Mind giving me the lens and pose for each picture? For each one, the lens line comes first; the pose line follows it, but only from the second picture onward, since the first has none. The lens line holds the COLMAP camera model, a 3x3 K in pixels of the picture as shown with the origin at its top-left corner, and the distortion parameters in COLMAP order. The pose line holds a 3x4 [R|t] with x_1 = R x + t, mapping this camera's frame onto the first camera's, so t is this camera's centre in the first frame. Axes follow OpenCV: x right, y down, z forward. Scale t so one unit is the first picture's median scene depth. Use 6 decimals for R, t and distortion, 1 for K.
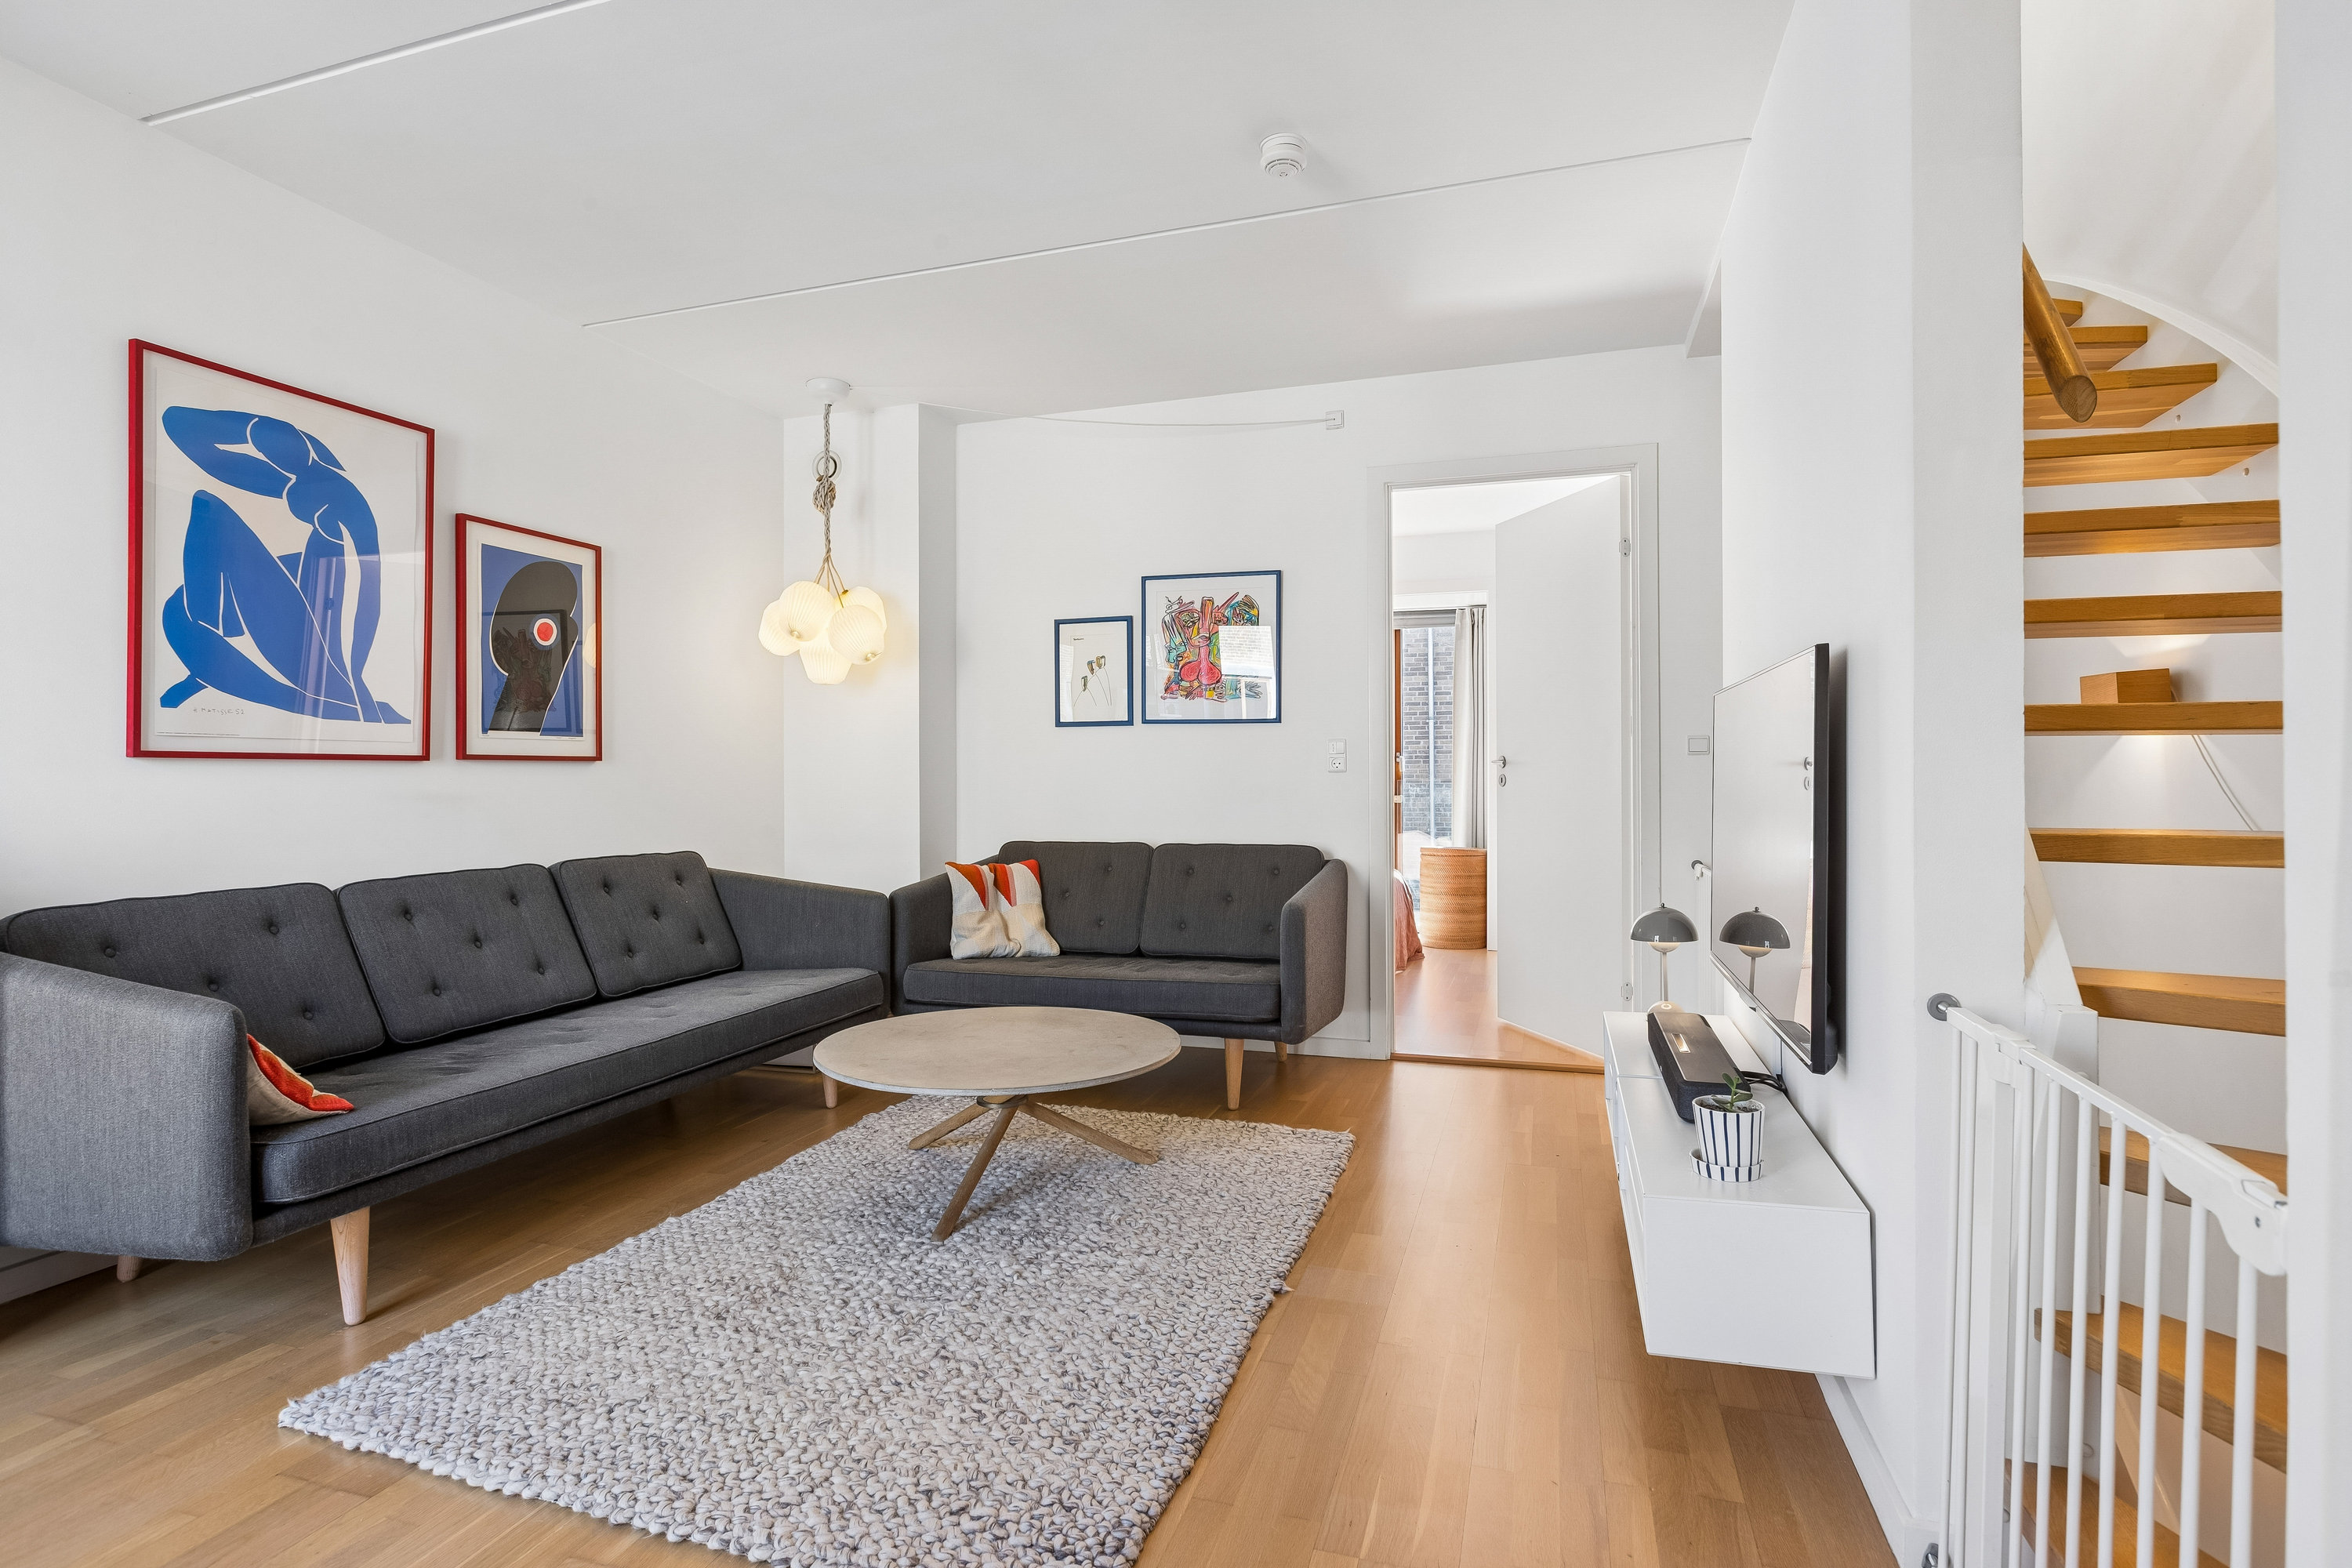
lens RADIAL K [[1176.8, 0, 1159.0], [0, 1176.8, 774.1], [0, 0, 1]] dist [0.001151, -0.000368]
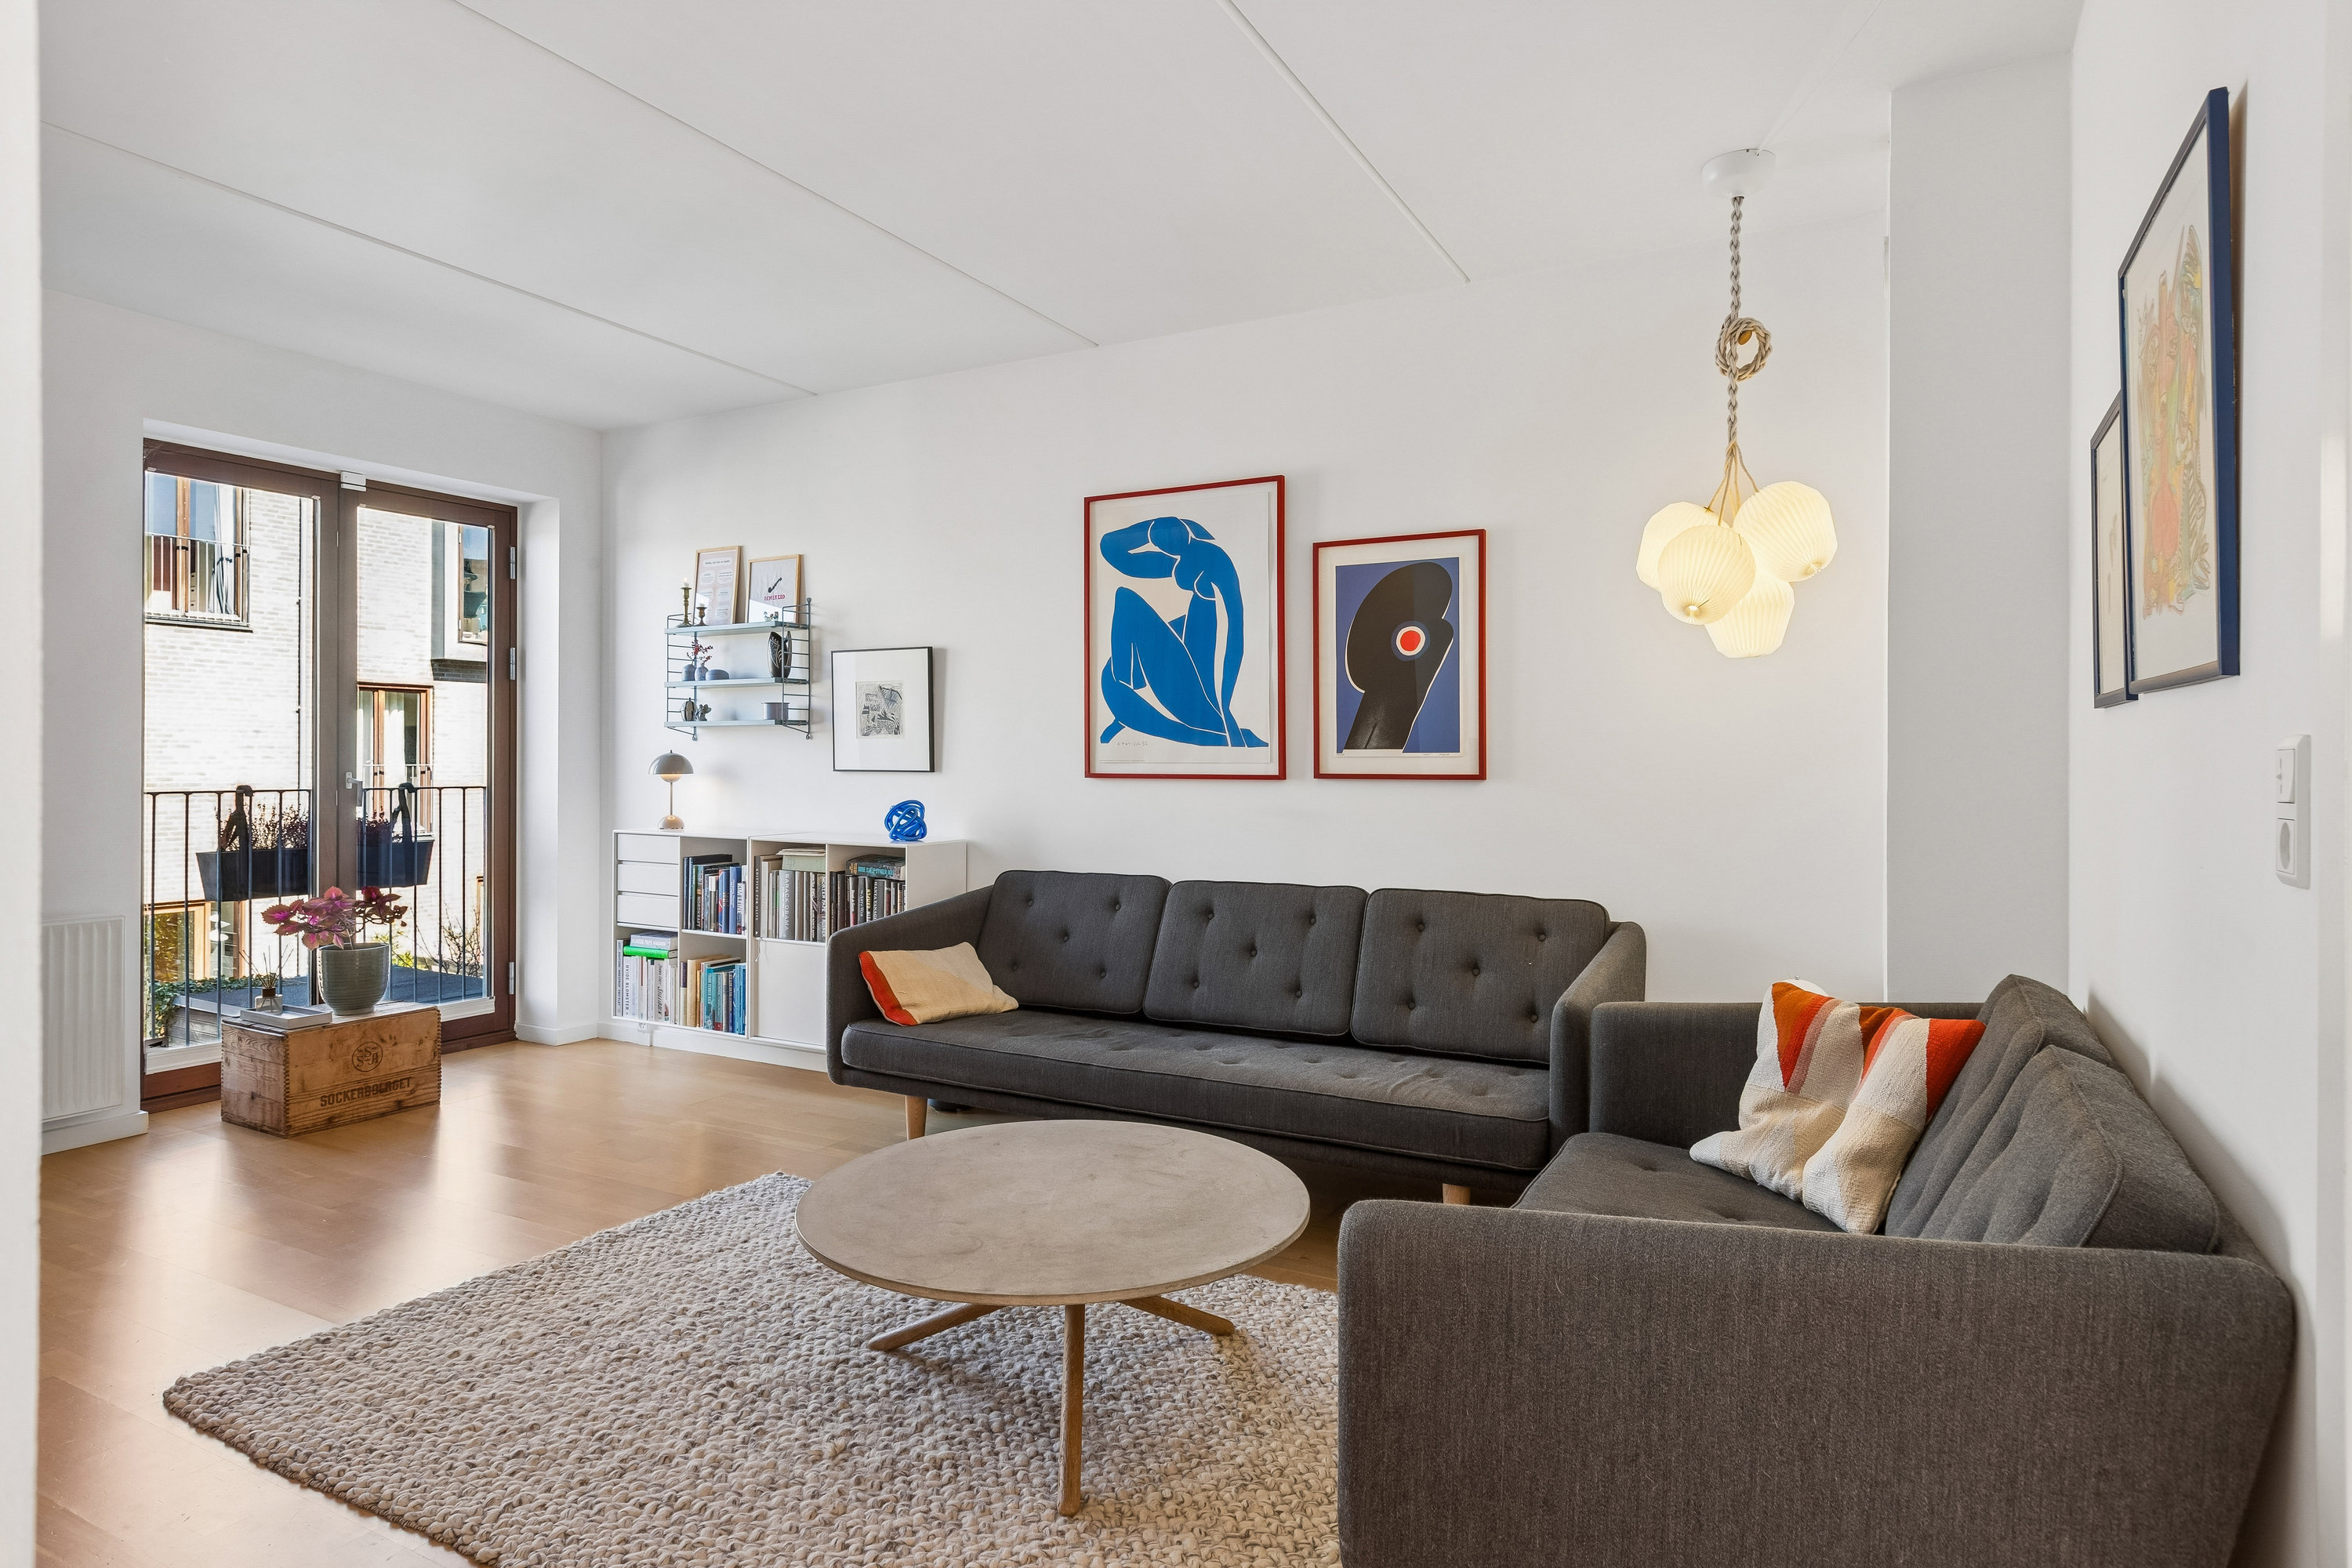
lens RADIAL K [[1282.0, 0, 1220.4], [0, 1282.0, 767.6], [0, 0, 1]] dist [0.003477, -0.003448]
pose [[-0.166991, 0.011777, -0.985888, 0.586738], [-0.000326, 0.999928, 0.012000, -0.038468], [0.985958, 0.002326, -0.166975, 1.191417]]
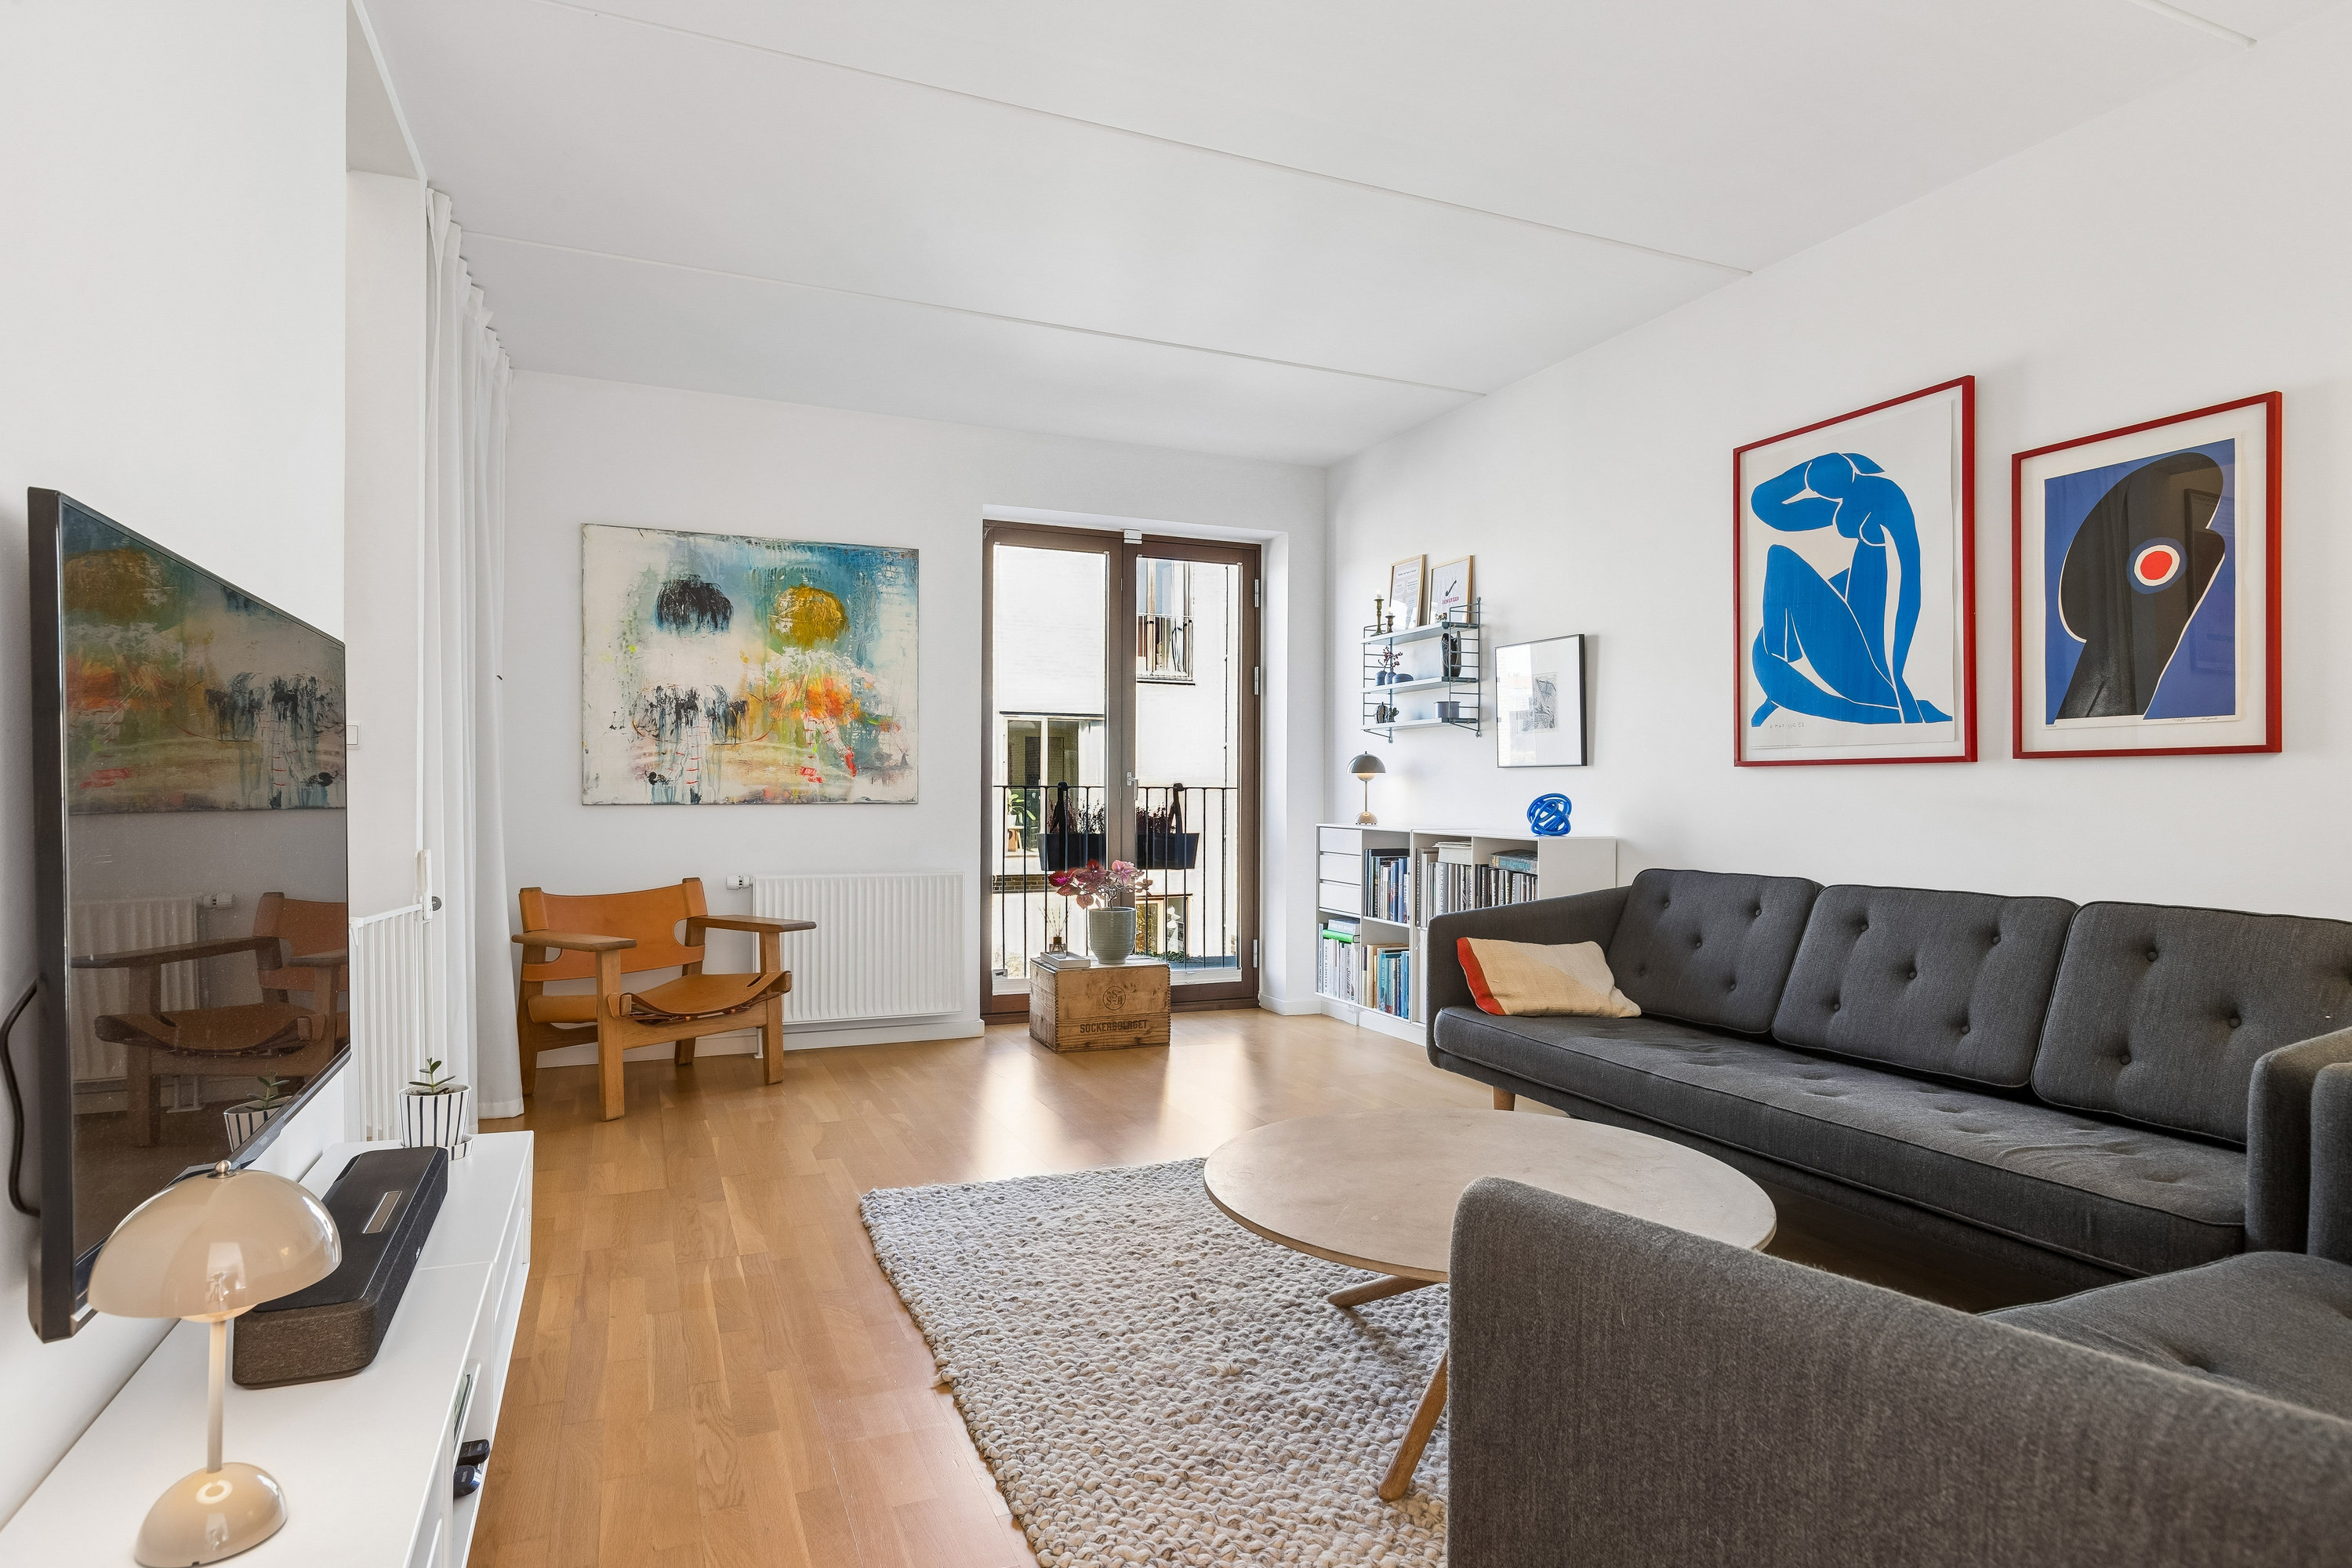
lens RADIAL K [[1282.0, 0, 1194.2], [0, 1282.0, 799.2], [0, 0, 1]] dist [0.003477, -0.003448]
pose [[-0.744442, 0.008945, -0.667627, 0.449168], [0.003098, 0.999946, 0.009942, 0.005172], [0.667680, 0.005333, -0.744429, 1.377430]]
